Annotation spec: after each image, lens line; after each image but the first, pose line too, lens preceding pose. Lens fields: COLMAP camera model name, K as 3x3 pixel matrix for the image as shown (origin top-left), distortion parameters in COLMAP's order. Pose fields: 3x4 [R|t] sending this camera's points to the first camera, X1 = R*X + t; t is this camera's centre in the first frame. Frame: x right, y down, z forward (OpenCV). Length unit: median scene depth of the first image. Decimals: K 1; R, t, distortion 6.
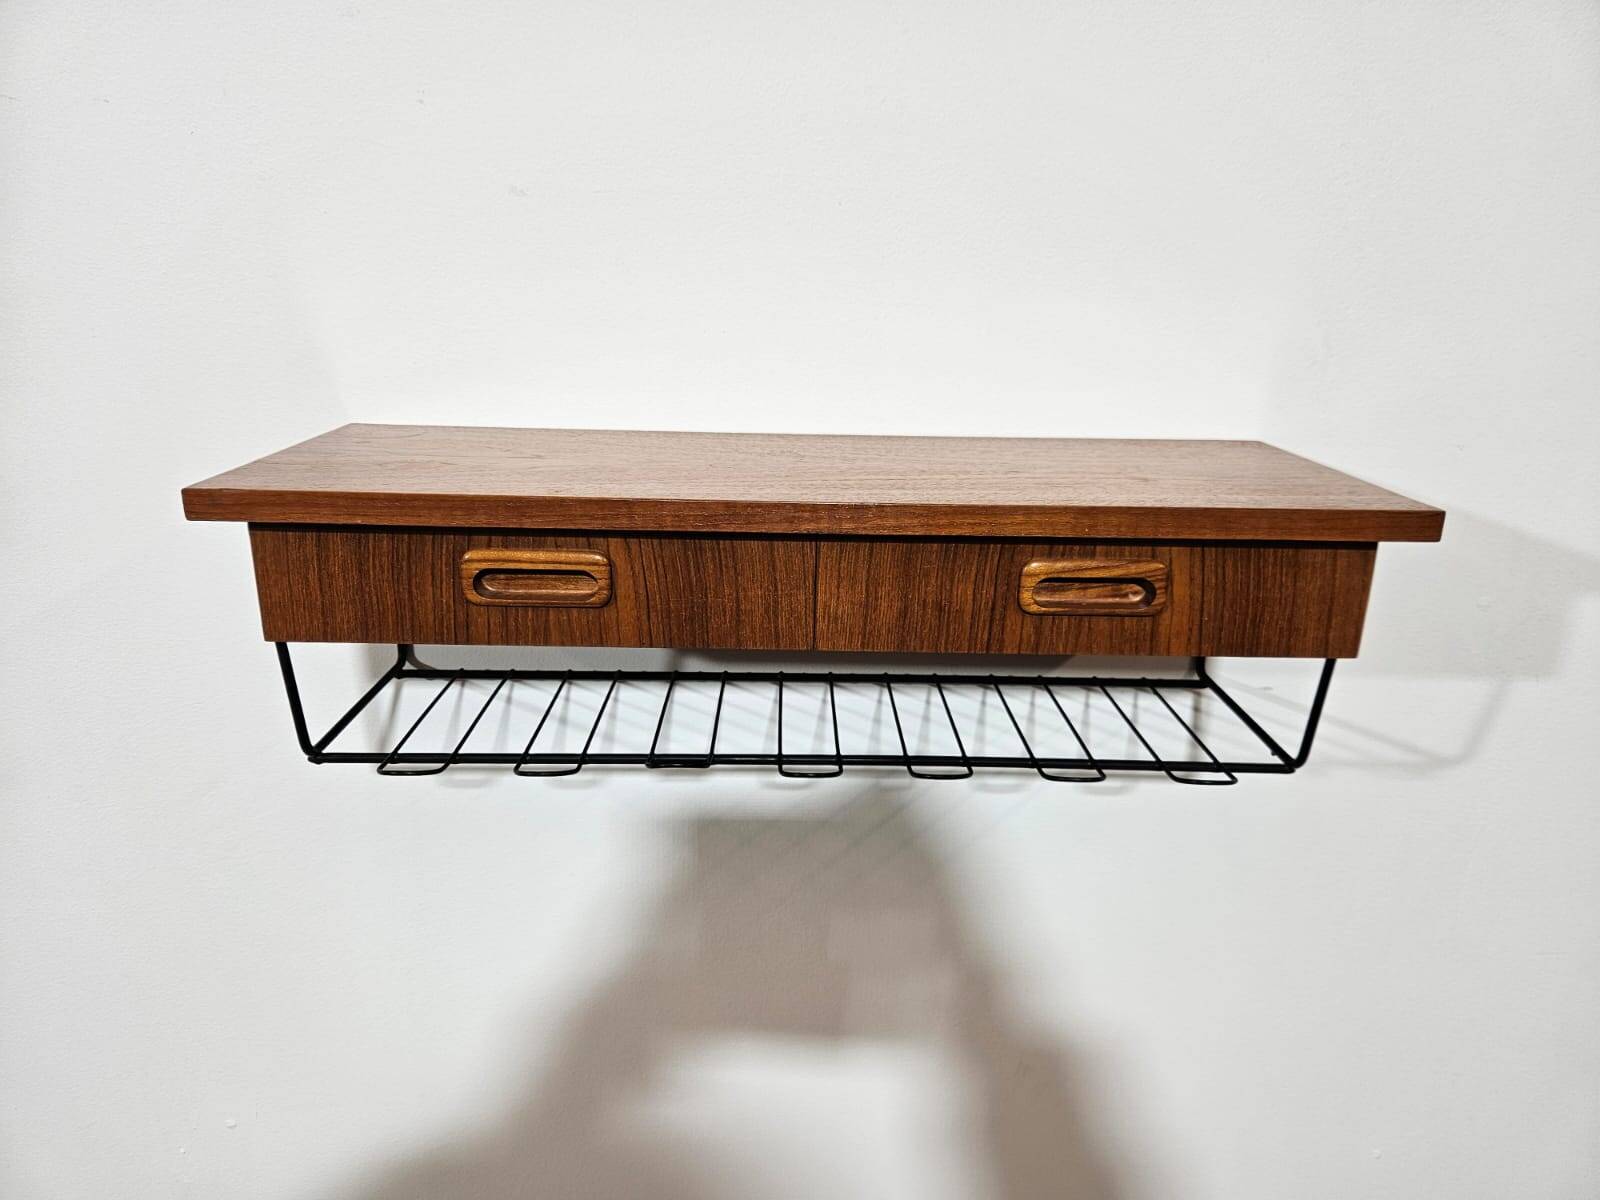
lens RADIAL K [[1072.8, 0, 781.1], [0, 1072.8, 612.0], [0, 0, 1]] dist [0.070388, -0.067738]
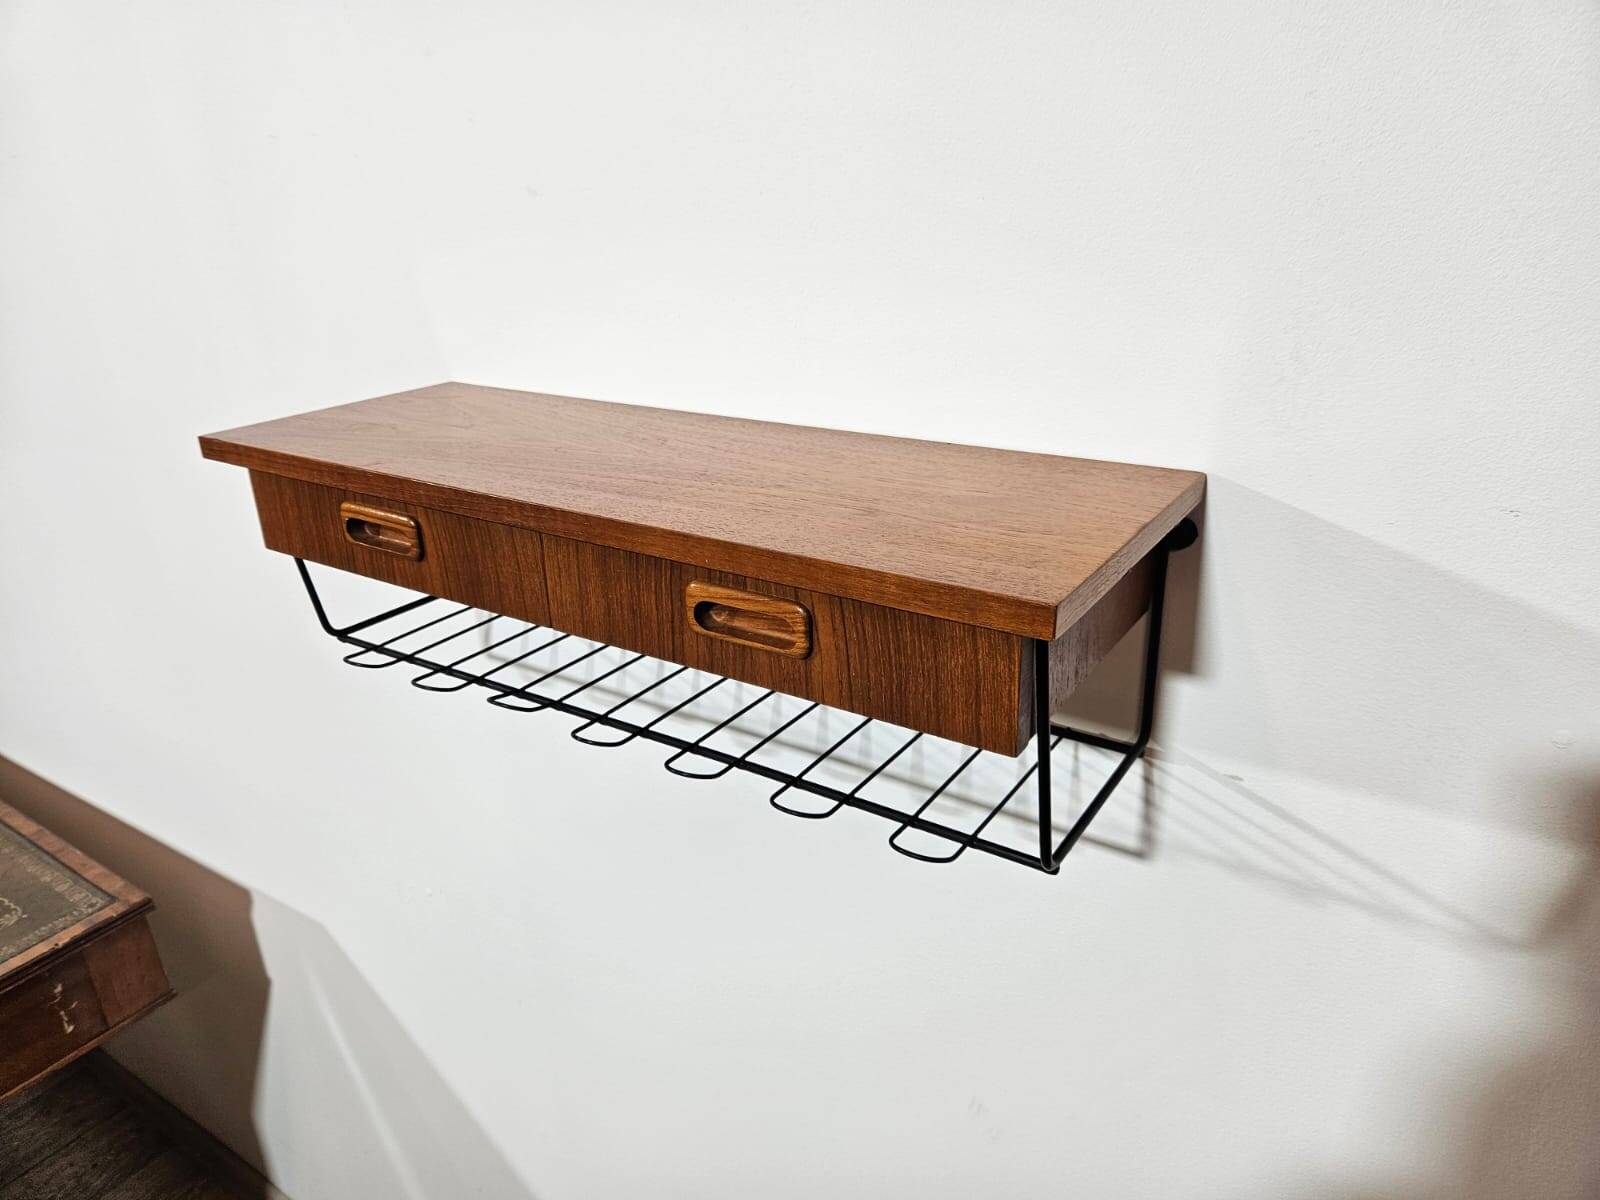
lens RADIAL K [[1080.6, 0, 775.0], [0, 1080.6, 591.3], [0, 0, 1]] dist [0.055917, -0.059992]
pose [[0.823436, 0.166796, -0.542340, 0.823432], [-0.129005, 0.985820, 0.107318, -0.152836], [0.552549, -0.018405, 0.833277, 0.202832]]
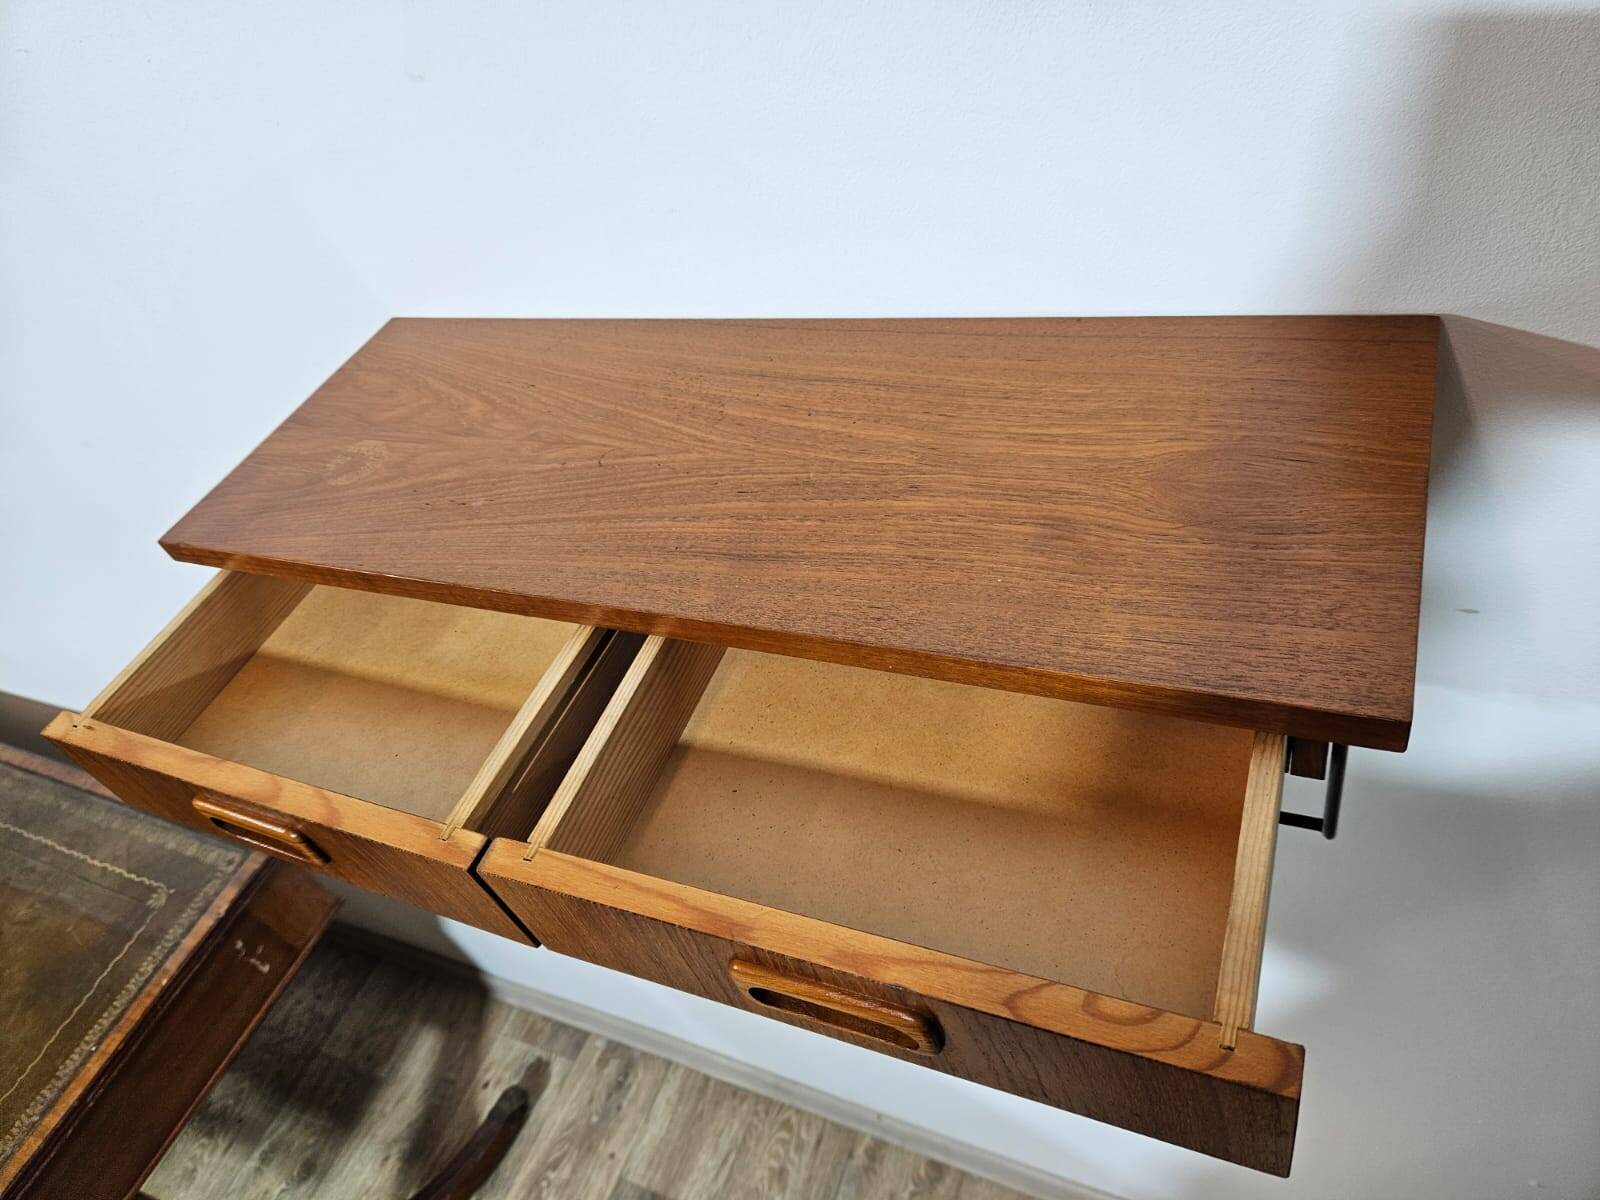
lens RADIAL K [[1080.6, 0, 786.4], [0, 1080.6, 588.5], [0, 0, 1]] dist [0.055917, -0.059992]
pose [[0.878913, 0.101758, -0.466001, 0.546871], [0.139533, 0.879390, 0.455196, -0.468904], [0.456117, -0.465101, 0.758709, 0.370251]]
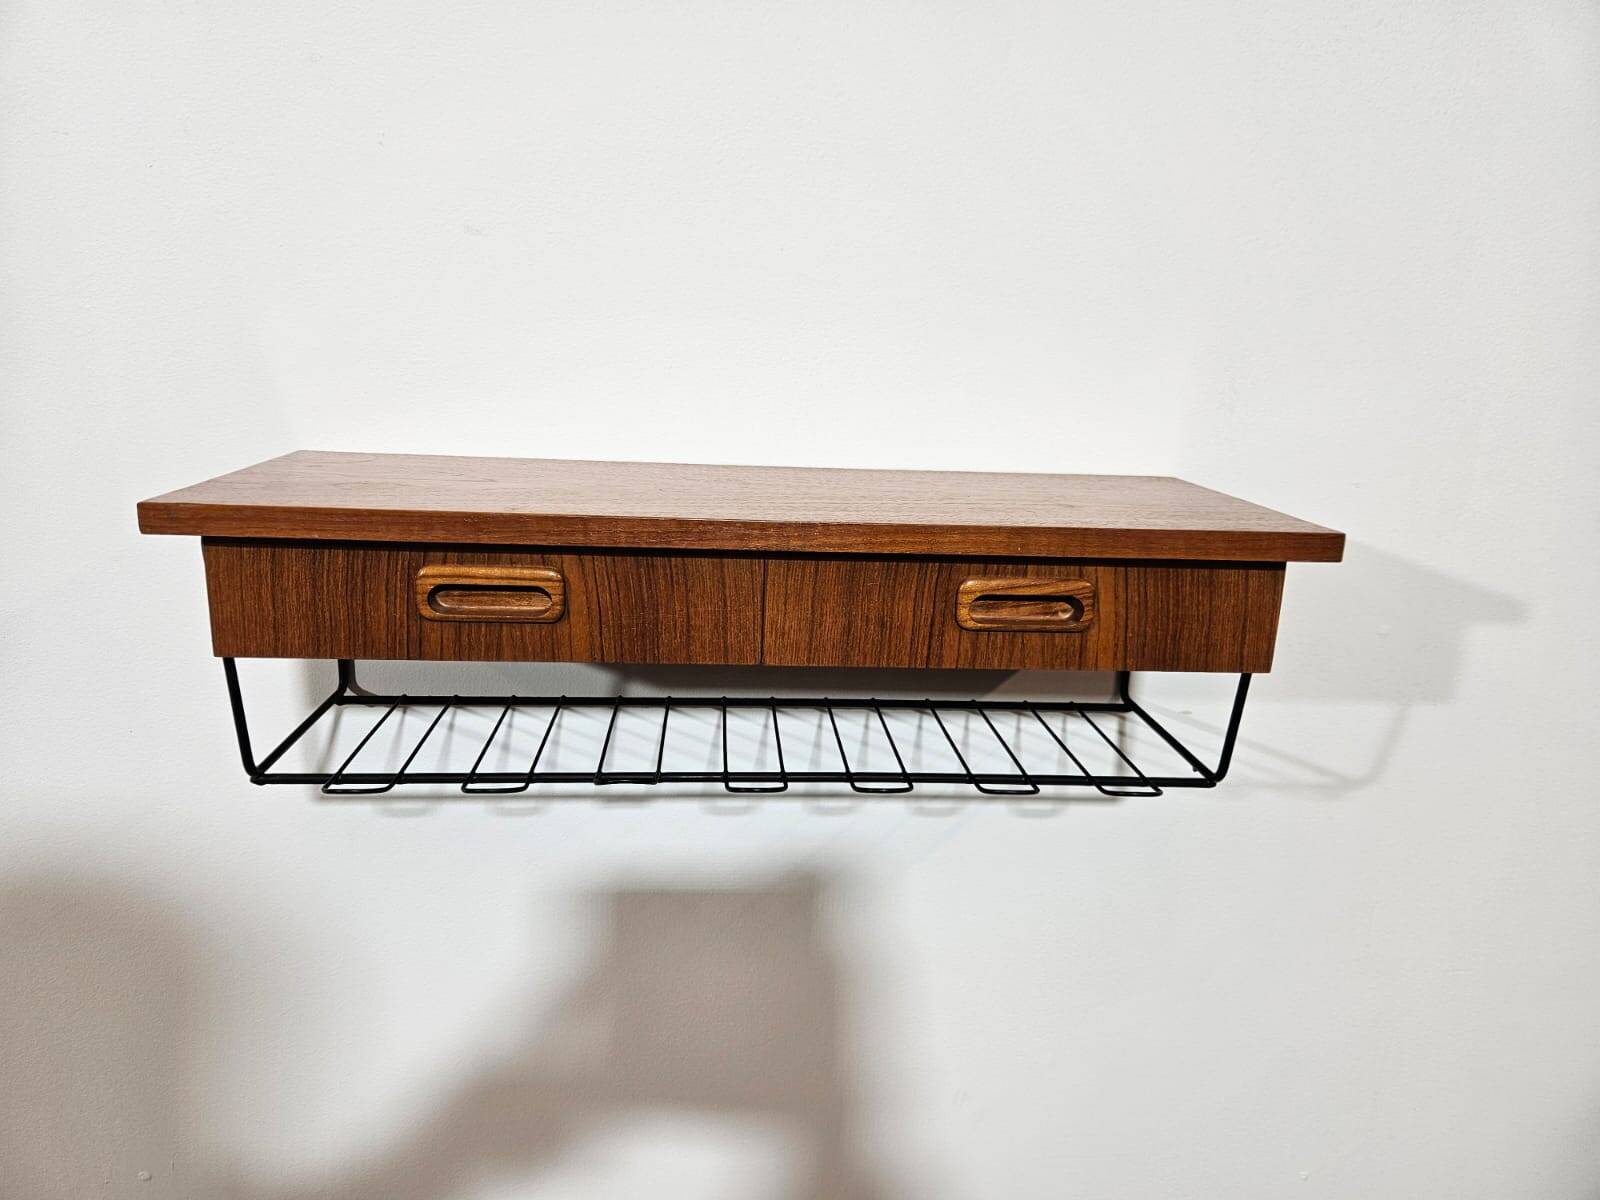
lens RADIAL K [[1072.8, 0, 773.4], [0, 1072.8, 595.0], [0, 0, 1]] dist [0.070388, -0.067738]
pose [[0.998163, 0.003384, 0.060496, -0.020758], [0.000654, 0.997779, -0.066603, 0.037398], [-0.060587, 0.066520, 0.995944, -0.035518]]
